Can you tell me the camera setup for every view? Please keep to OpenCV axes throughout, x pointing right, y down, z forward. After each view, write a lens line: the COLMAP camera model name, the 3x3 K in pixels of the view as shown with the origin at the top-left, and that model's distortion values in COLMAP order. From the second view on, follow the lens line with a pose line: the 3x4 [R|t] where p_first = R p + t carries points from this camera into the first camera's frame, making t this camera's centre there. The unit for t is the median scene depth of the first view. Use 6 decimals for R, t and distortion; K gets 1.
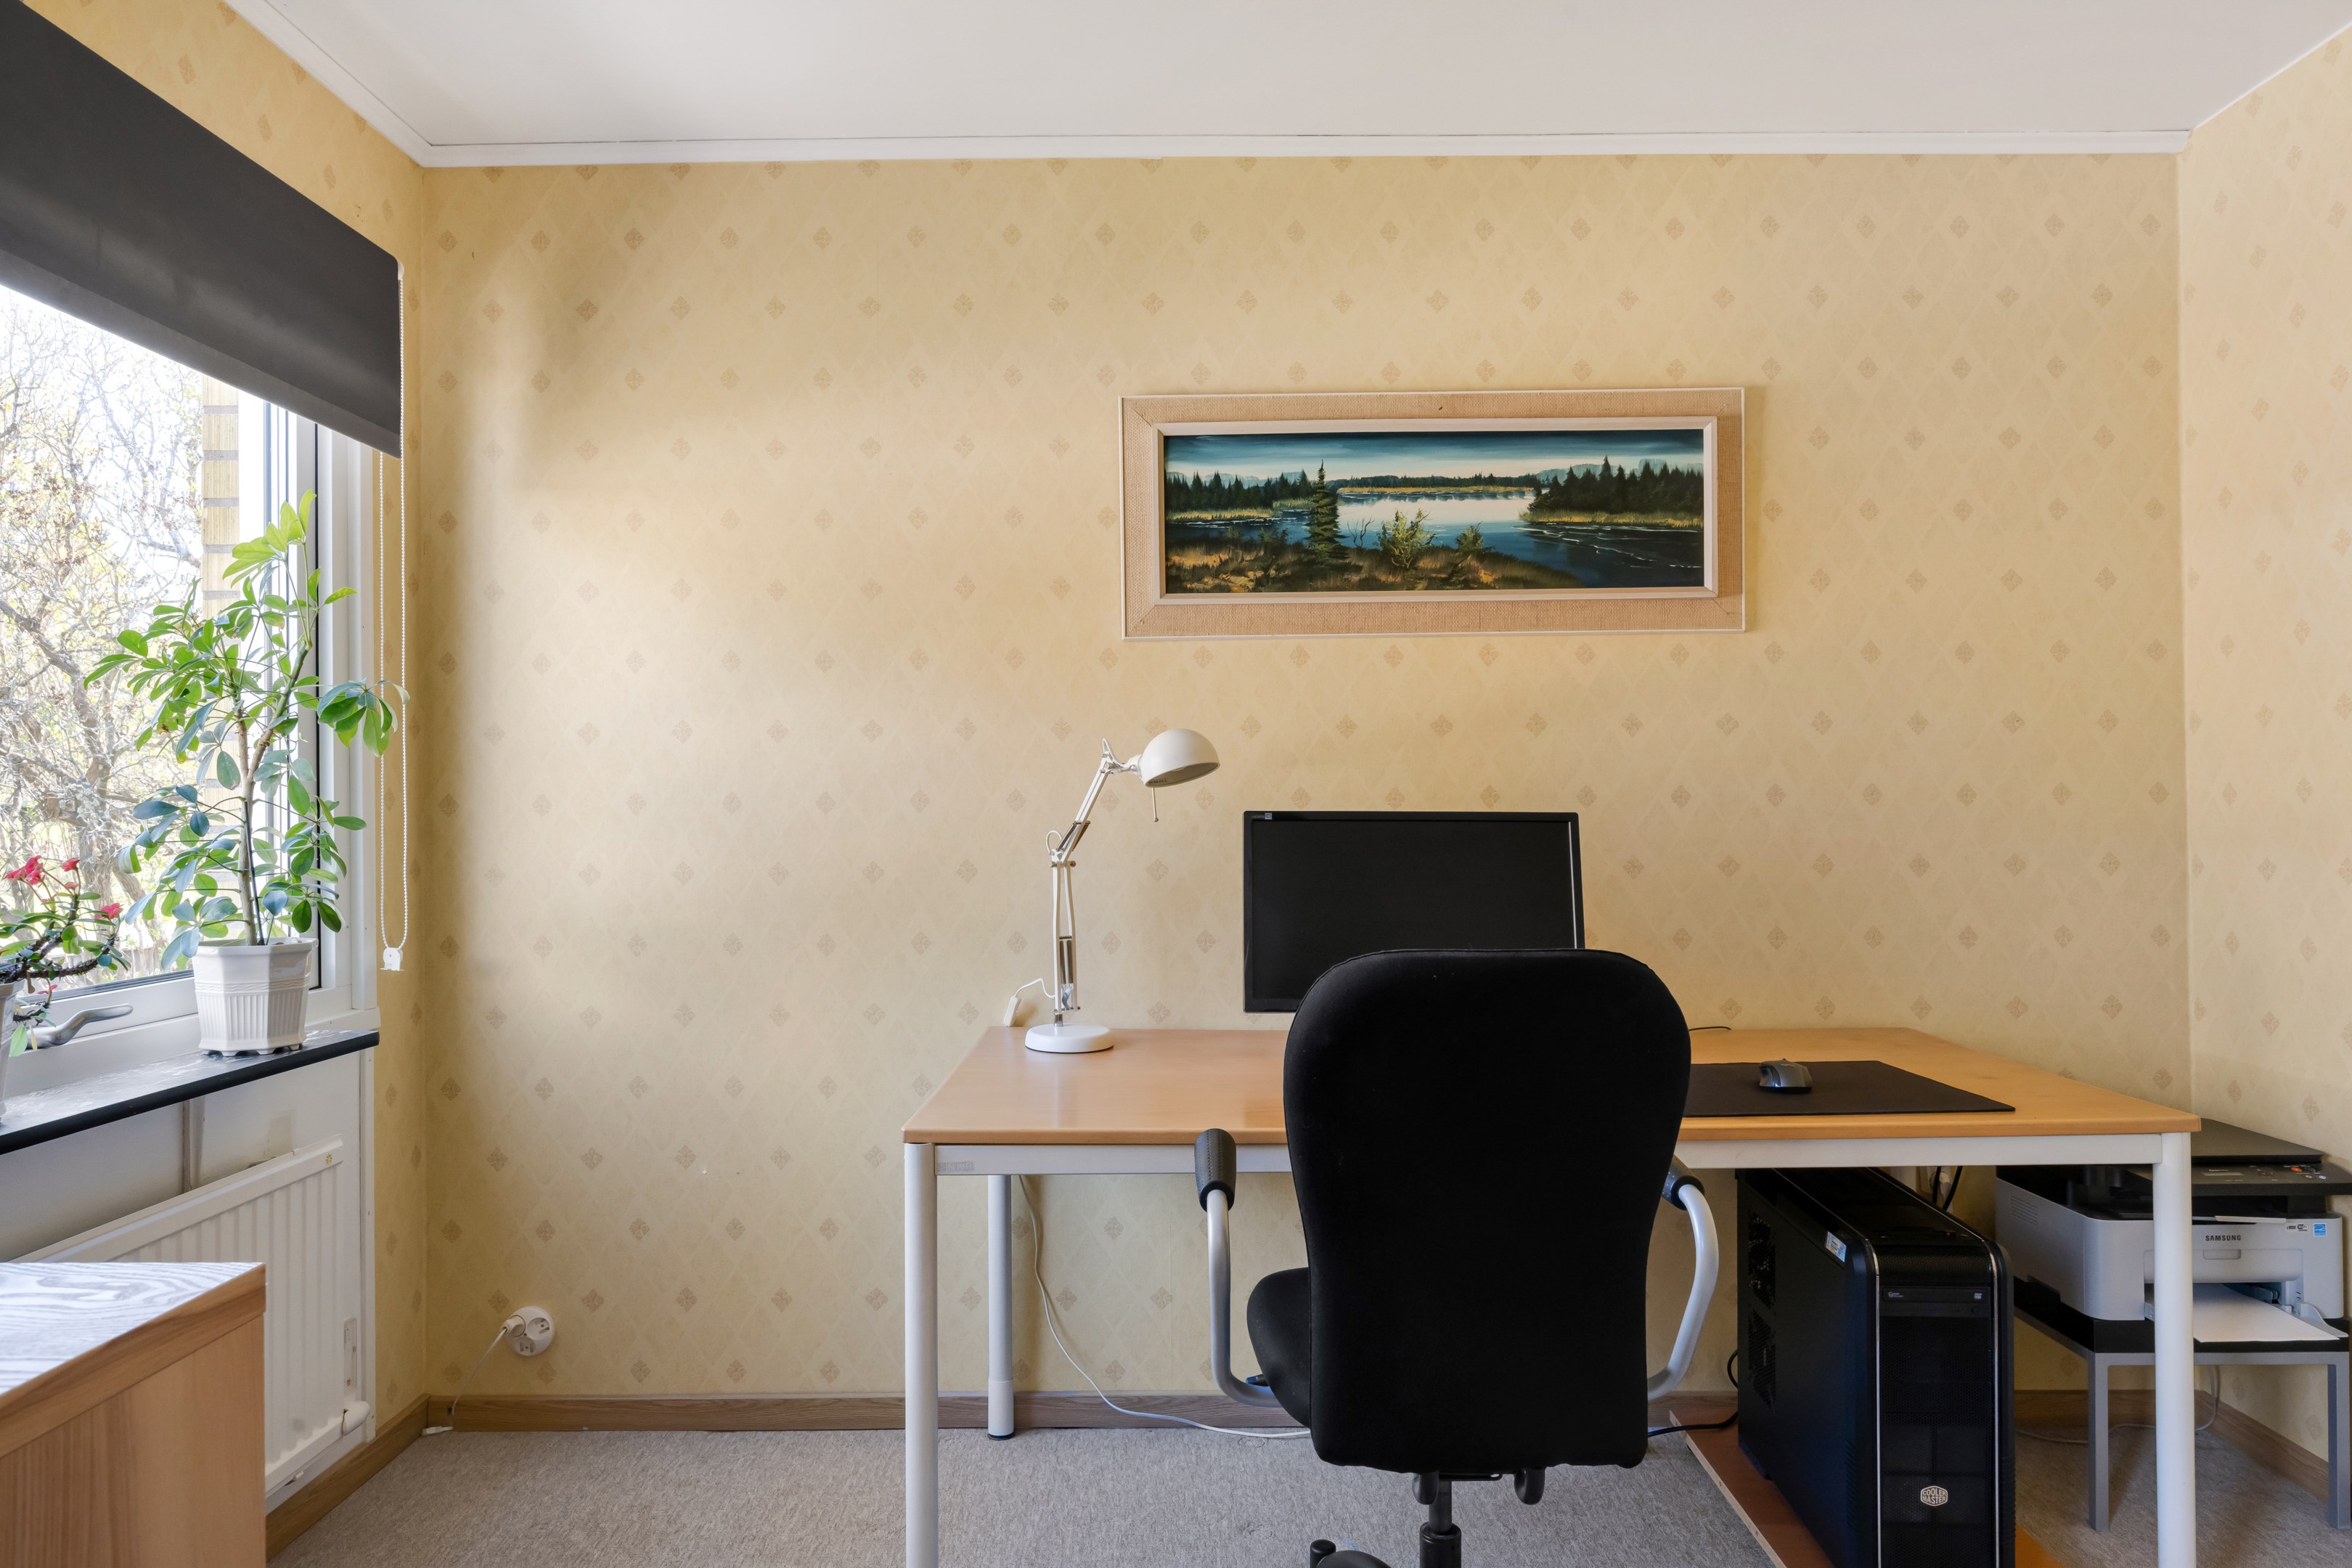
lens RADIAL K [[1498.1, 0, 1164.7], [0, 1498.1, 789.1], [0, 0, 1]] dist [-0.004337, 0.010309]
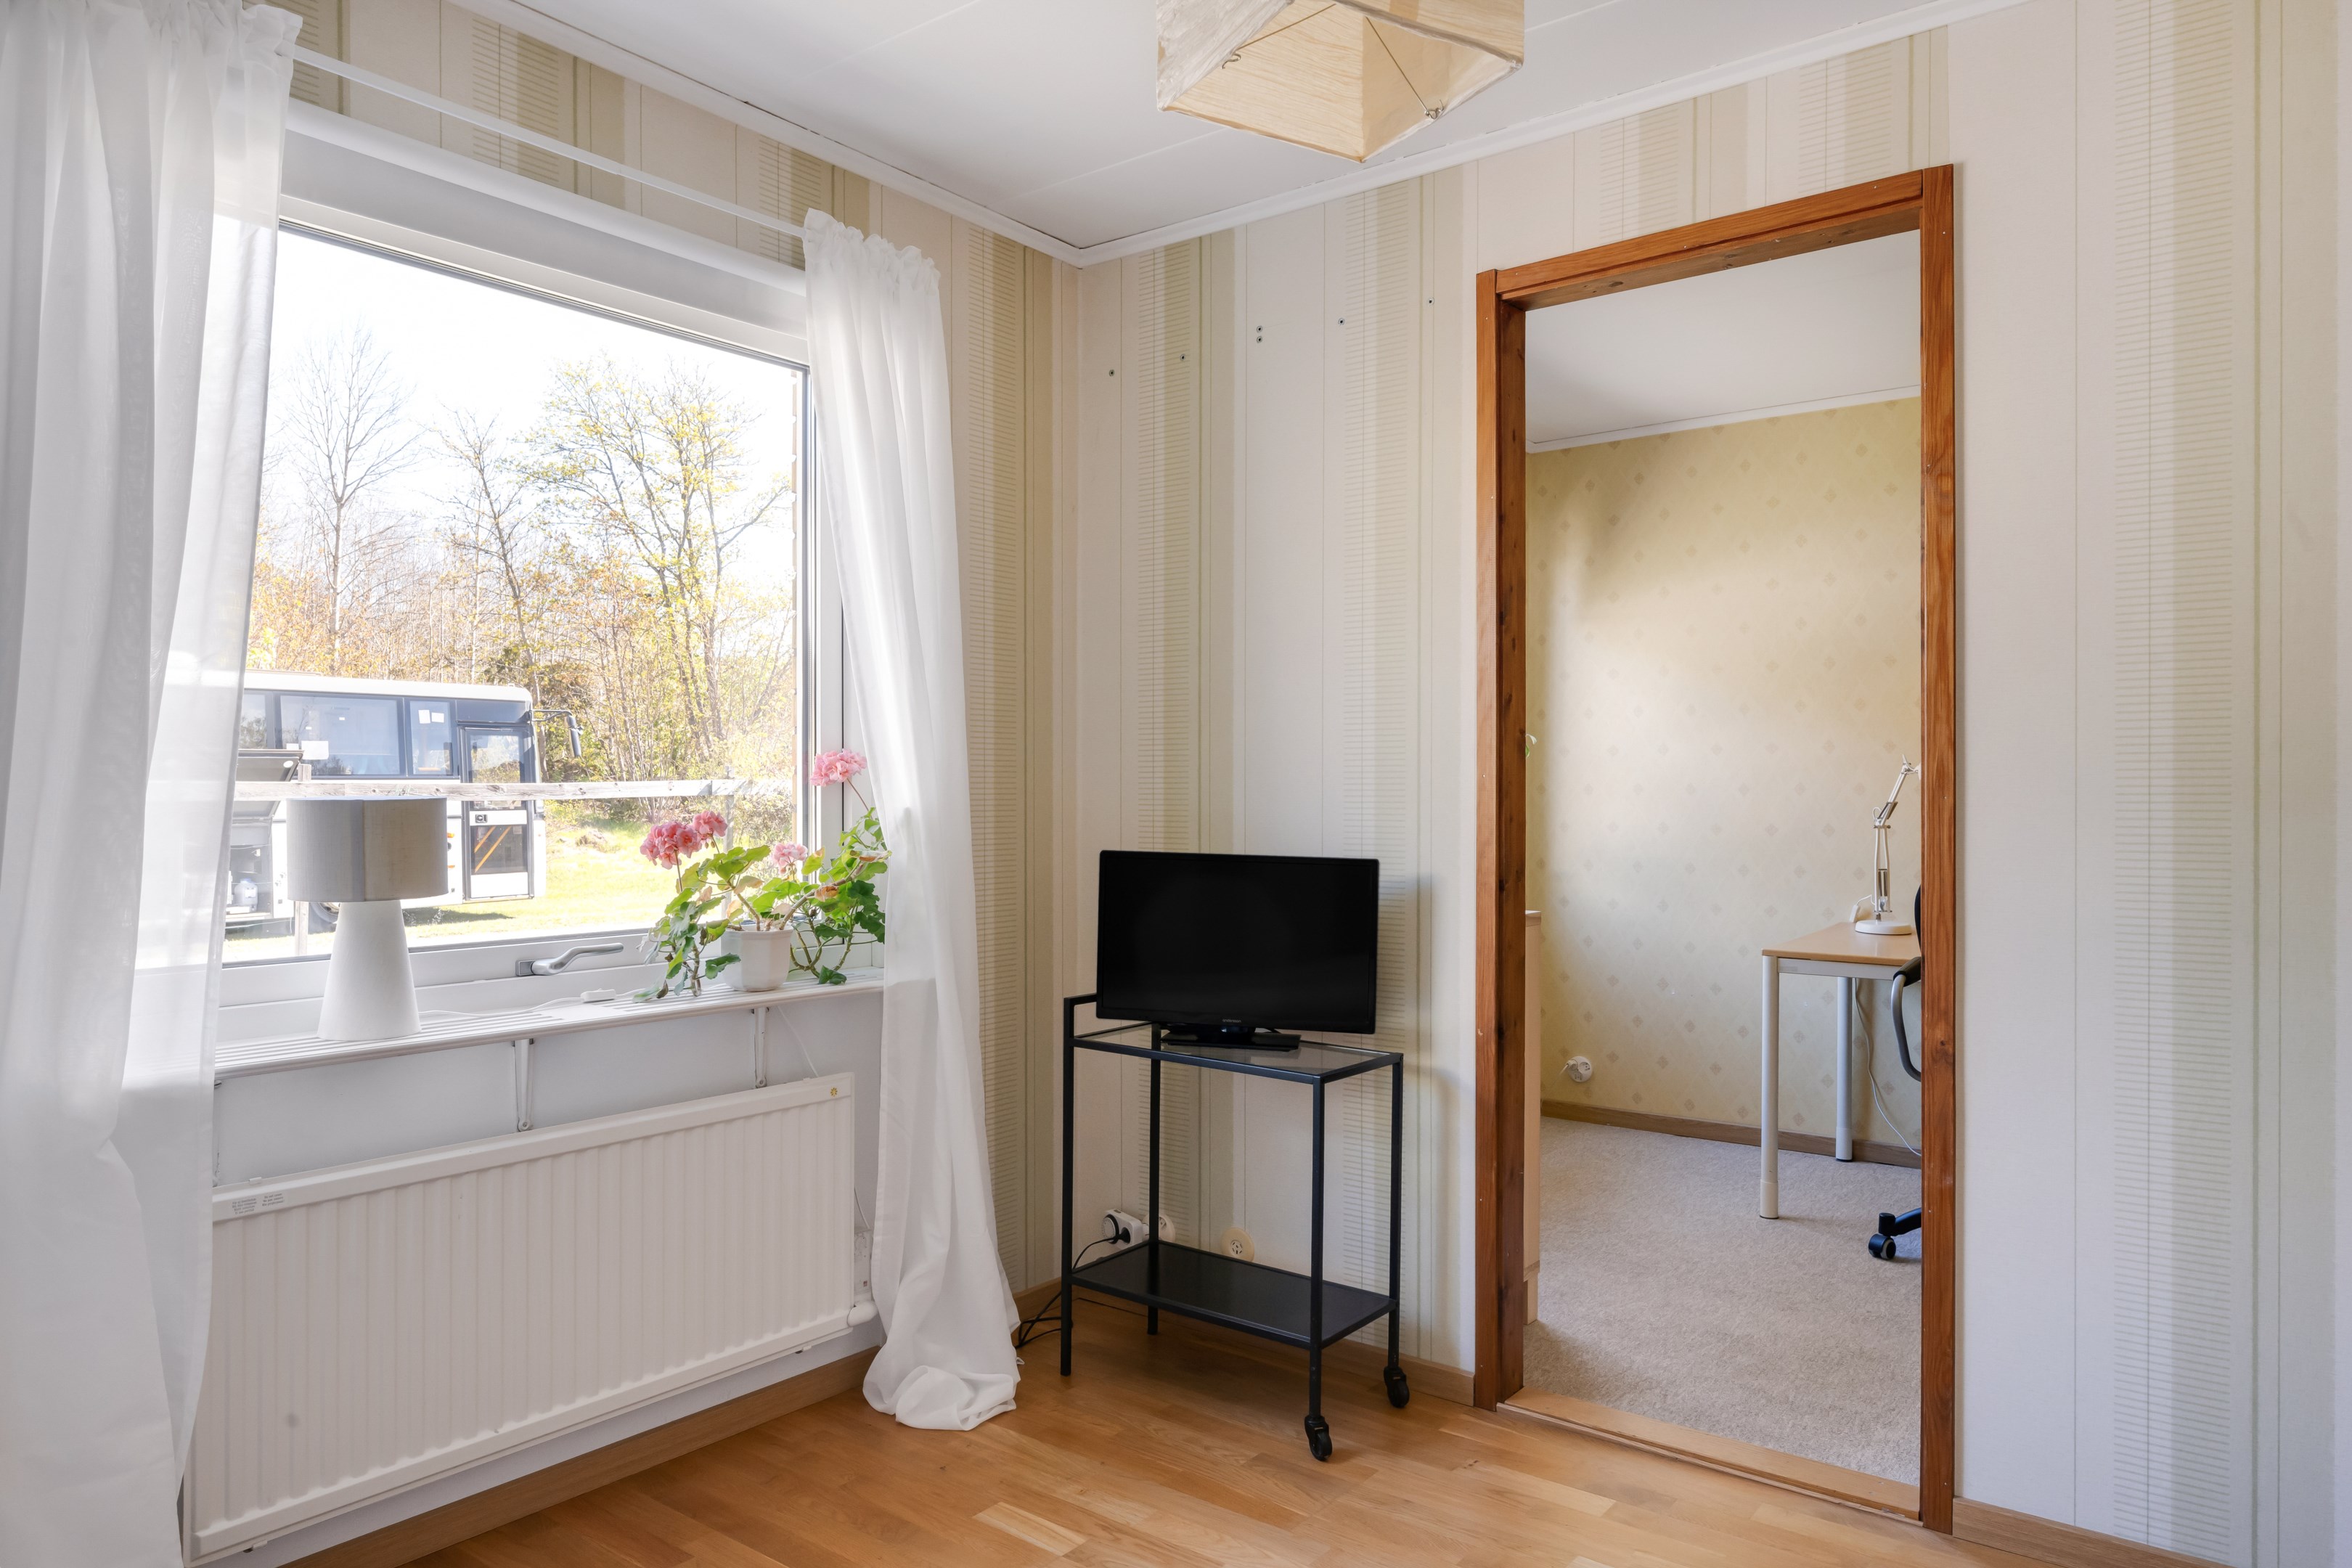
lens RADIAL K [[1571.3, 0, 1164.0], [0, 1571.3, 778.7], [0, 0, 1]] dist [-0.006317, -0.002608]
pose [[0.799376, 0.005639, -0.600805, 0.339154], [-0.008969, 0.999957, -0.002547, 0.007146], [0.600765, 0.007425, 0.799391, -0.887699]]
